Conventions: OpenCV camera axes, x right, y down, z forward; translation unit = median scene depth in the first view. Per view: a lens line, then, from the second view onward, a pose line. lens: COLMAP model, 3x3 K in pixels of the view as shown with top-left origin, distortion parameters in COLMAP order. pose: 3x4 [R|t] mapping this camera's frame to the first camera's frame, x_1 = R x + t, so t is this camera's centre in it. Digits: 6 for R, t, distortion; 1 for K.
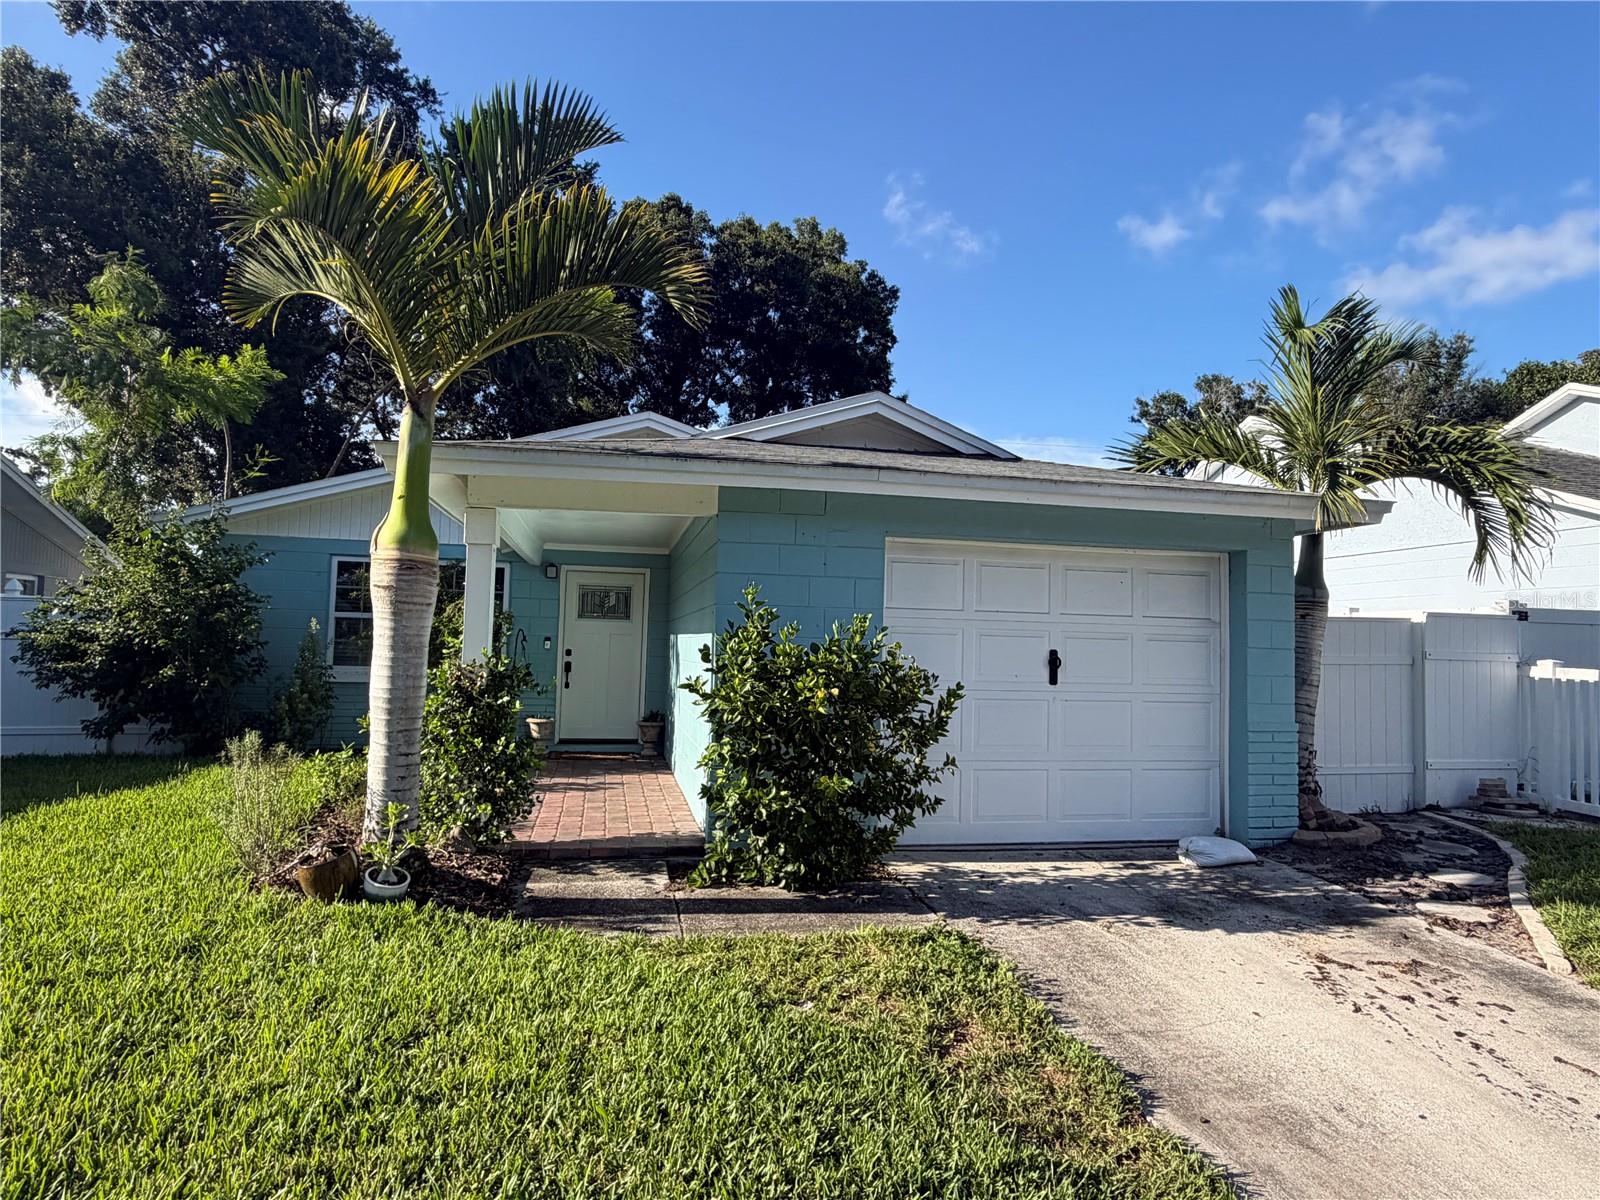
lens RADIAL K [[932.2, 0, 797.3], [0, 932.2, 599.4], [0, 0, 1]] dist [0.001295, 0.001604]
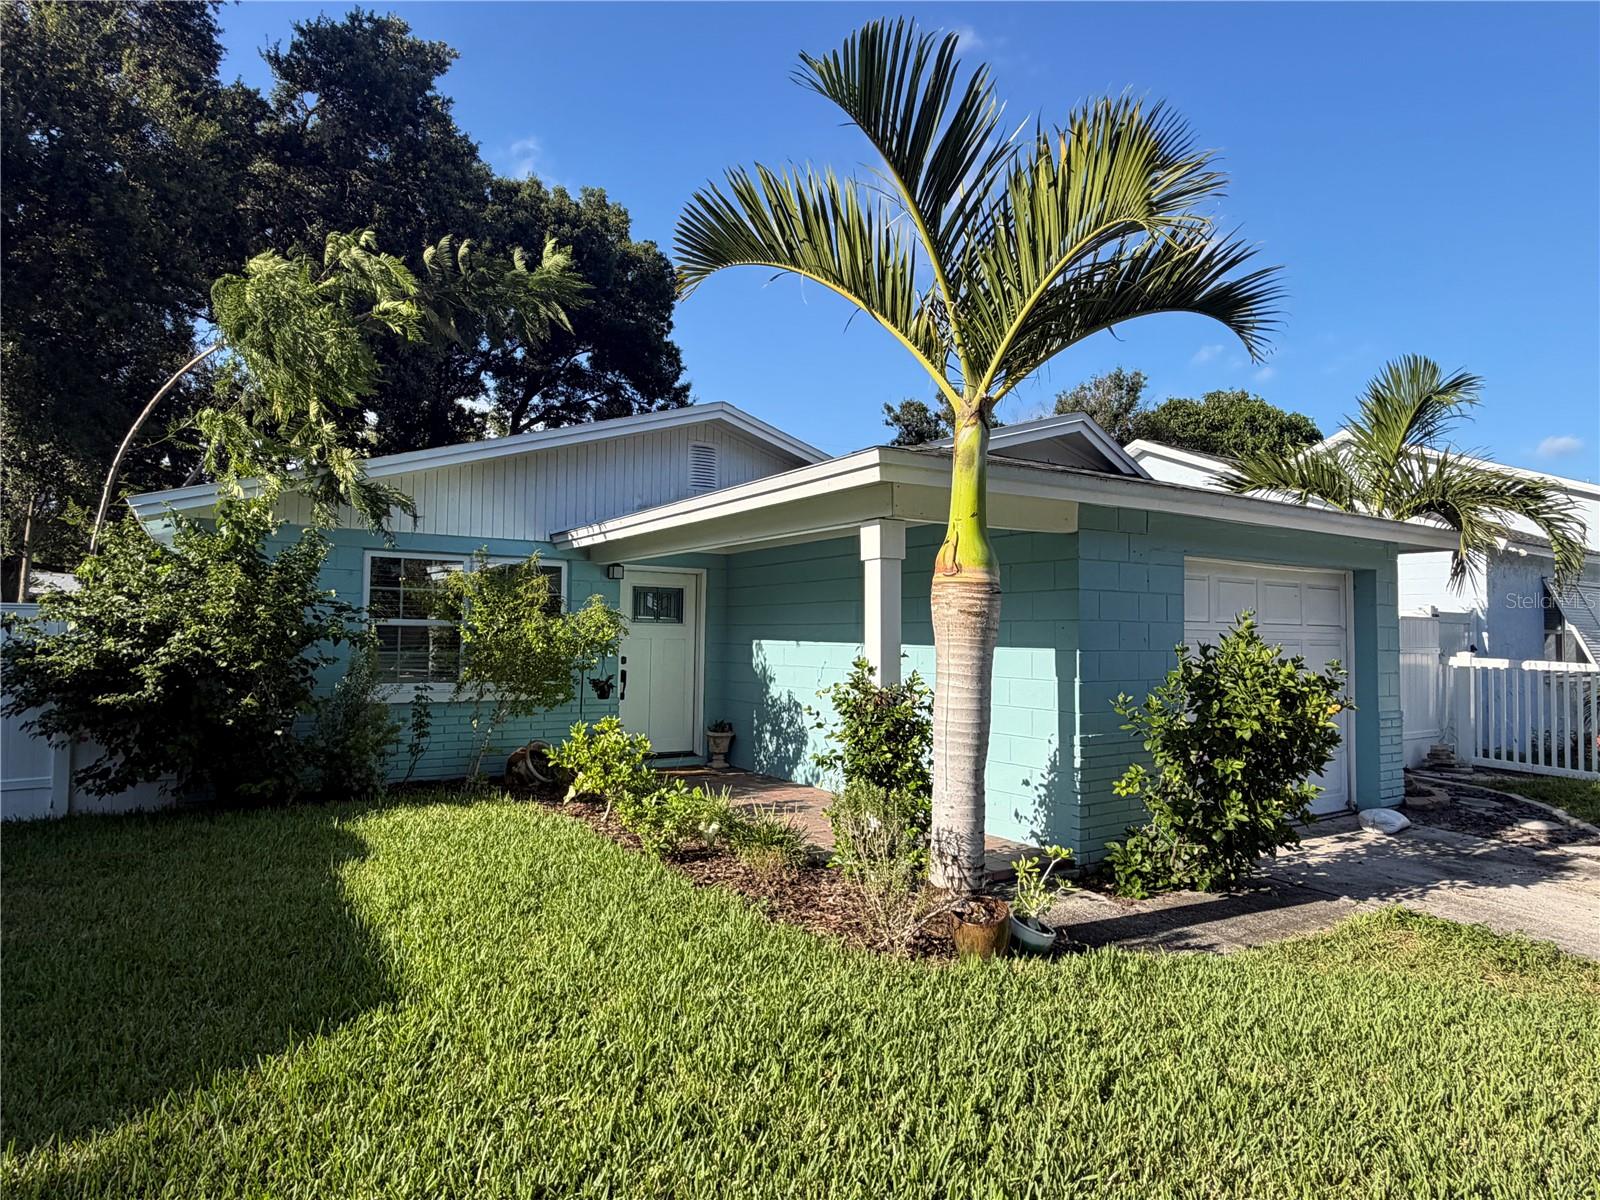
lens RADIAL K [[932.2, 0, 798.1], [0, 932.2, 599.5], [0, 0, 1]] dist [0.001295, 0.001604]
pose [[0.933436, 0.000926, 0.358743, -0.542386], [-0.007060, 0.999850, 0.015790, -0.023363], [-0.358675, -0.017272, 0.933303, 0.117005]]
